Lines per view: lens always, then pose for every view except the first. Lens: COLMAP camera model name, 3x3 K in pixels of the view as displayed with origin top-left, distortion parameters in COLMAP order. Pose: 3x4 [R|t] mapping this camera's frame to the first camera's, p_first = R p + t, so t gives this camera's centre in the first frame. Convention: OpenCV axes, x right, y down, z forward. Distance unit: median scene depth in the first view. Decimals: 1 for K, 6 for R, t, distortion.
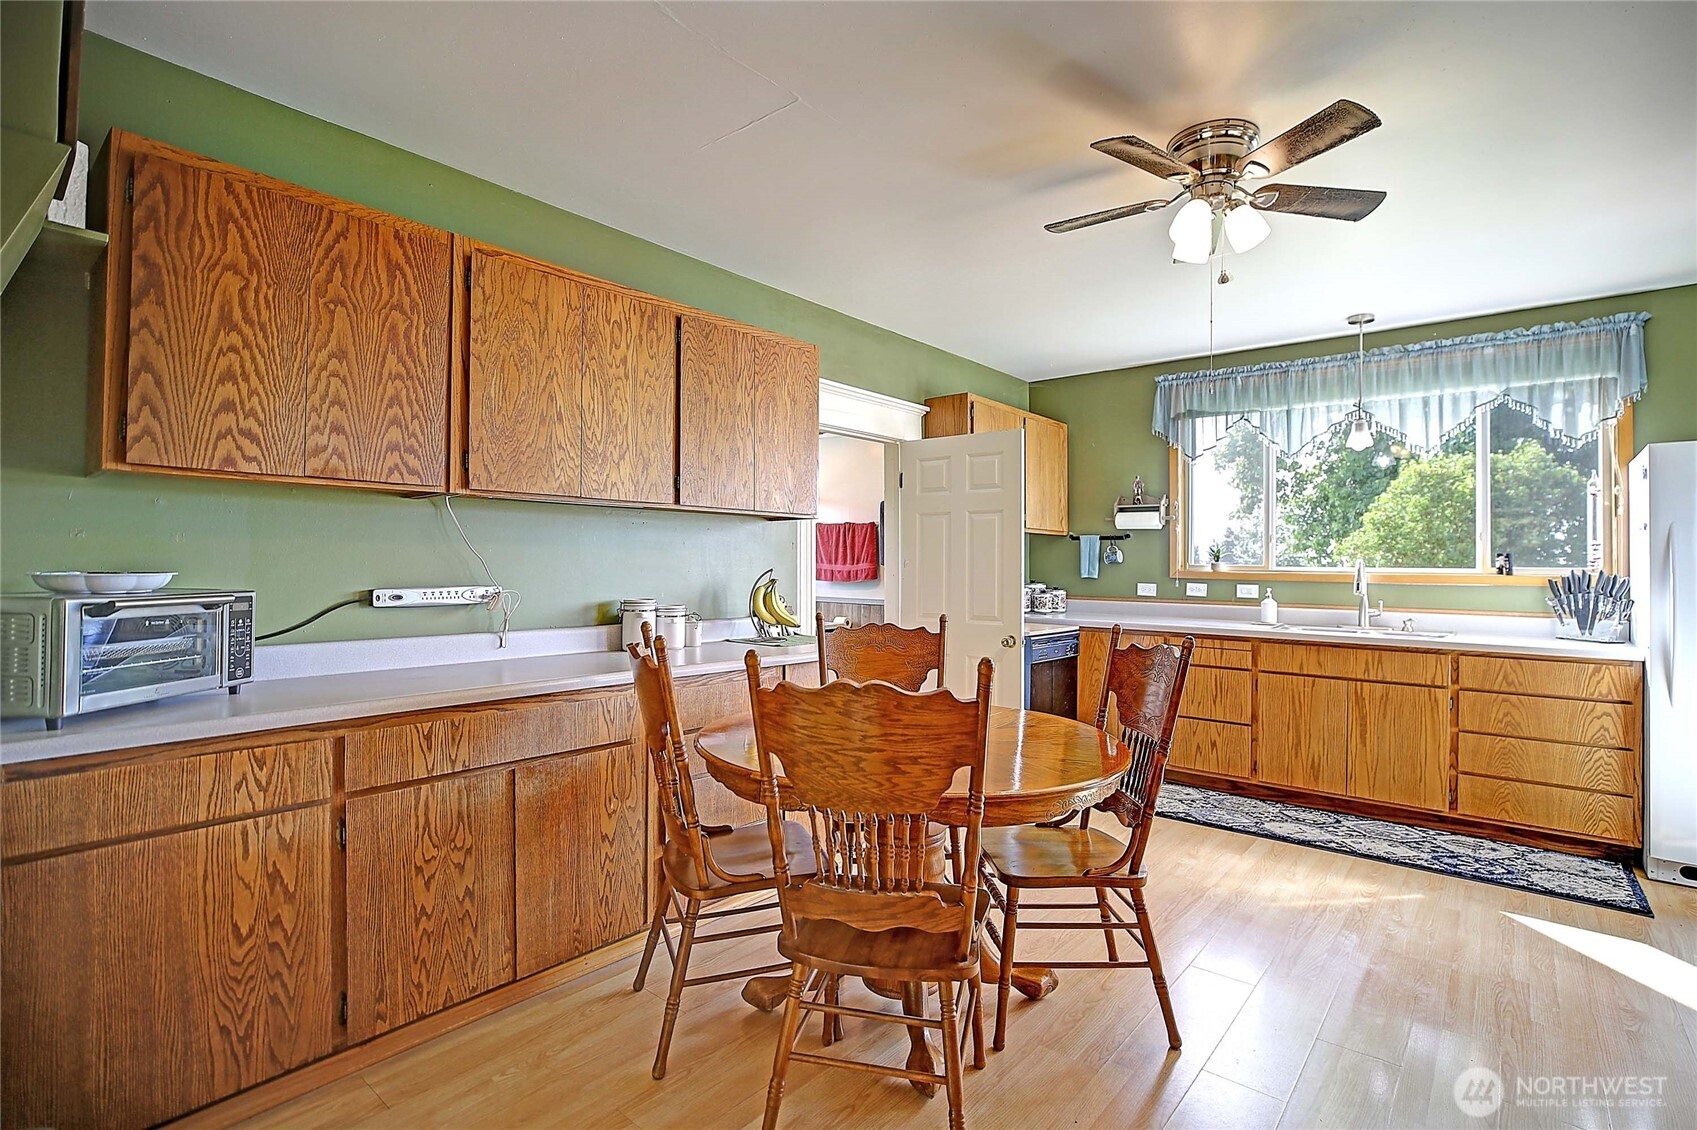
lens RADIAL K [[837.2, 0, 850.2], [0, 837.2, 560.1], [0, 0, 1]] dist [-0.003305, -0.000176]
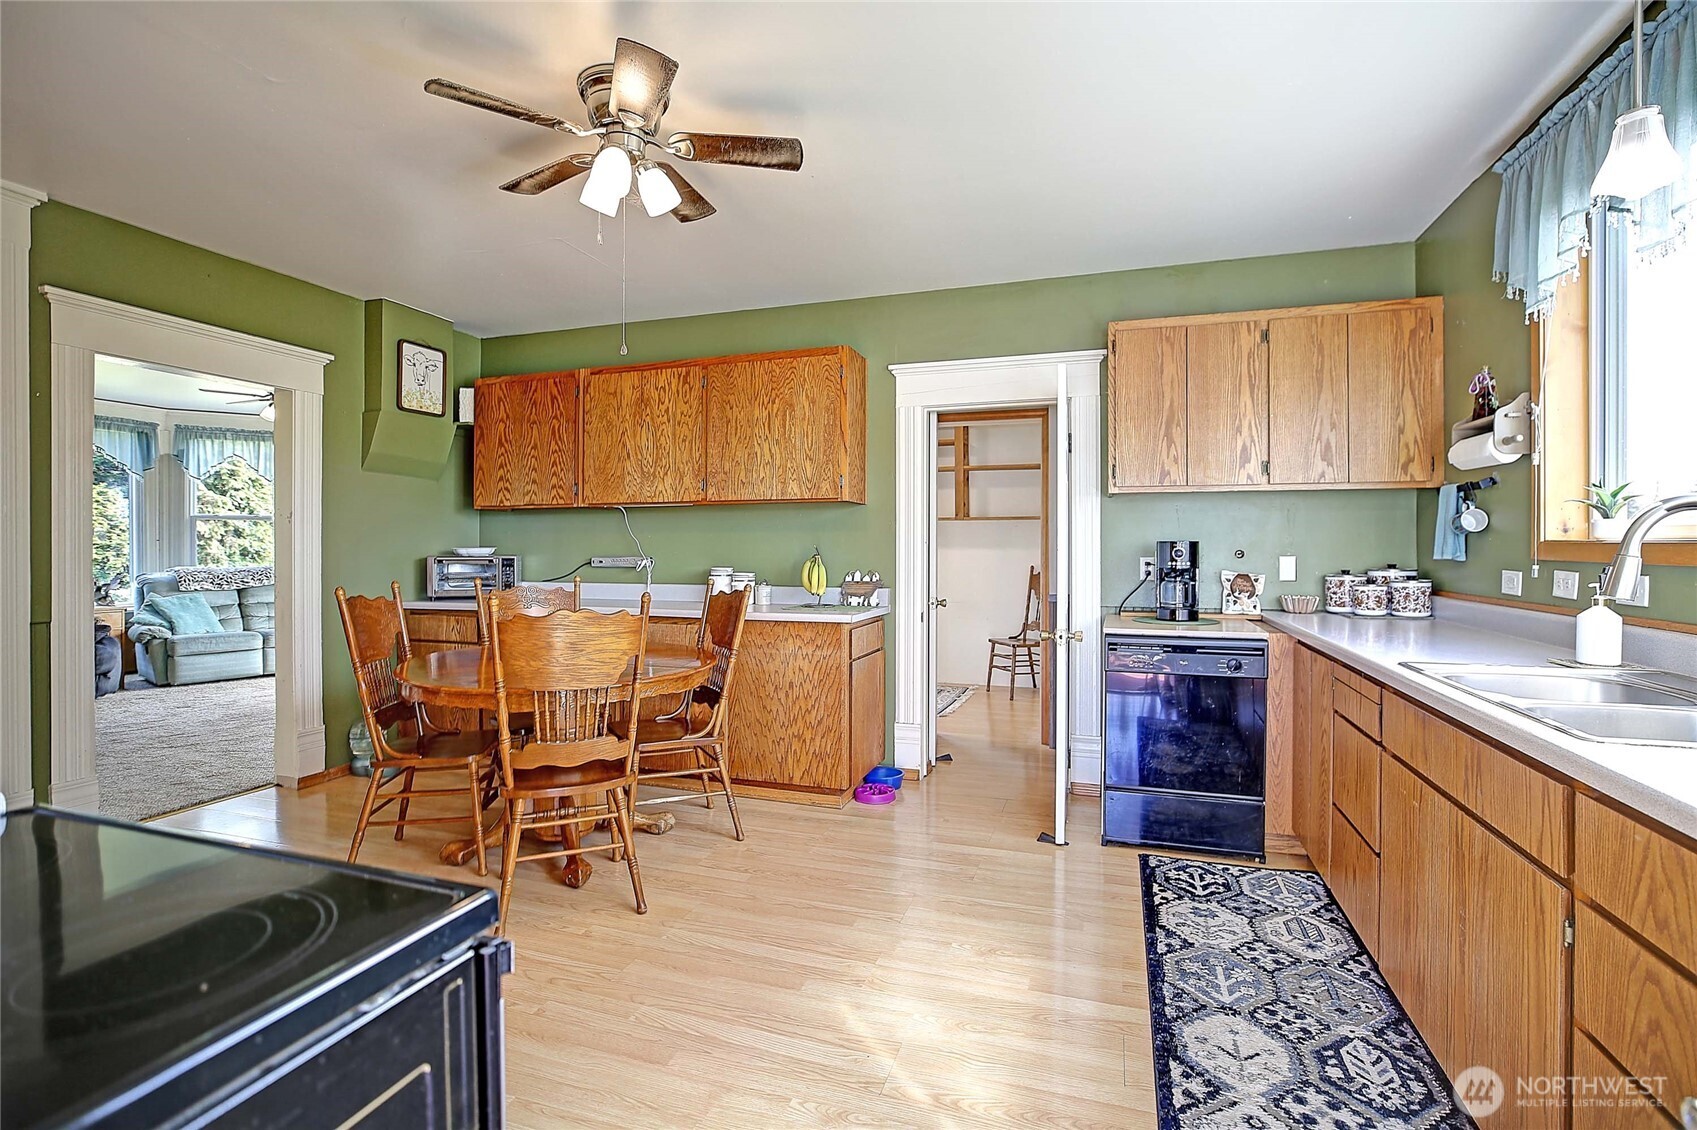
lens RADIAL K [[776.8, 0, 847.6], [0, 776.8, 557.1], [0, 0, 1]] dist [-0.003023, 0.000043]
pose [[0.342388, 0.004395, -0.939548, 1.186071], [0.009469, 0.999922, 0.008128, 0.022473], [0.939511, -0.011679, 0.342320, 0.819210]]
